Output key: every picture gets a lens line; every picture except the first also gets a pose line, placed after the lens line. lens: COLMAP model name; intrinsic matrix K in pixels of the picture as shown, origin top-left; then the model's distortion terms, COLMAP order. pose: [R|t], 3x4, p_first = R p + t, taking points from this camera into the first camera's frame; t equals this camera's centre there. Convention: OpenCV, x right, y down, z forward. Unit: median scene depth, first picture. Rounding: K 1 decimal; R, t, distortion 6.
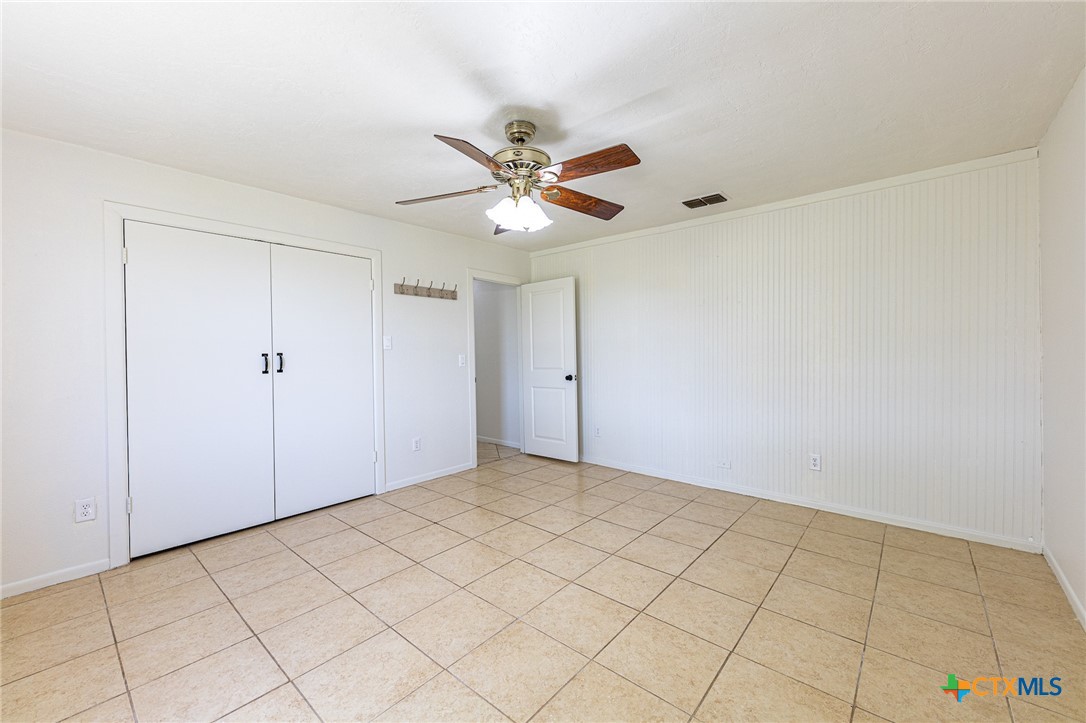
lens RADIAL K [[438.7, 0, 542.7], [0, 438.7, 361.6], [0, 0, 1]] dist [-0.000021, 0.000088]
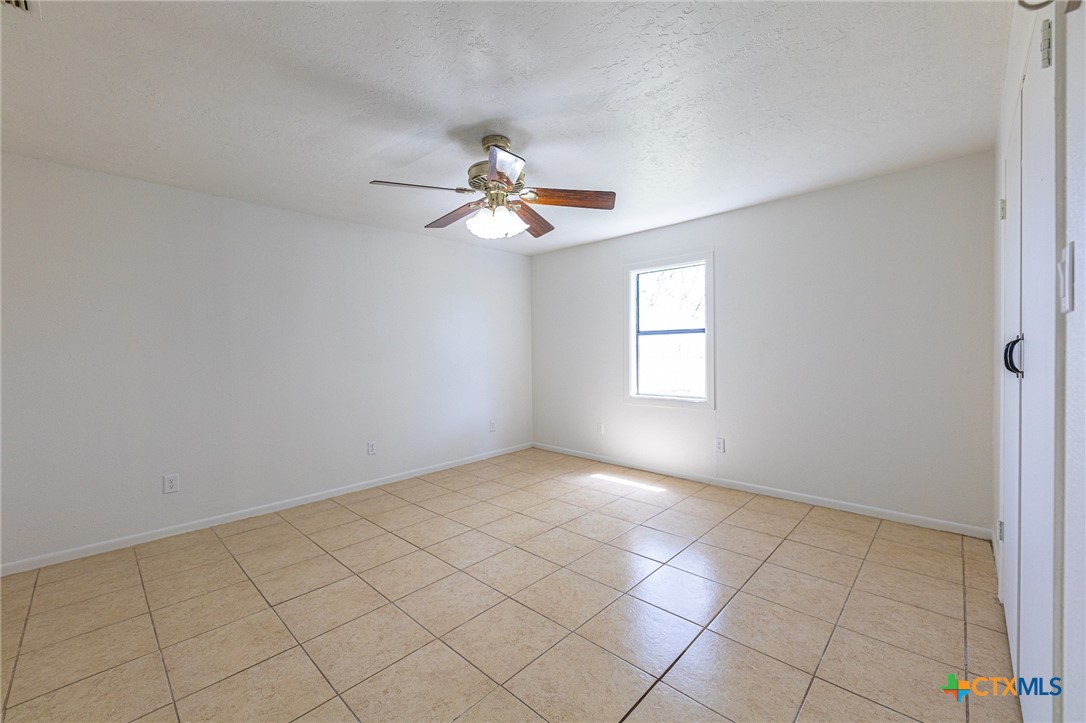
lens RADIAL K [[438.7, 0, 543.8], [0, 438.7, 360.6], [0, 0, 1]] dist [-0.000021, 0.000088]
pose [[-0.998562, 0.028943, 0.045129, -0.180784], [0.030590, 0.998875, 0.036244, -0.029441], [-0.044029, 0.037572, -0.998323, 1.871076]]
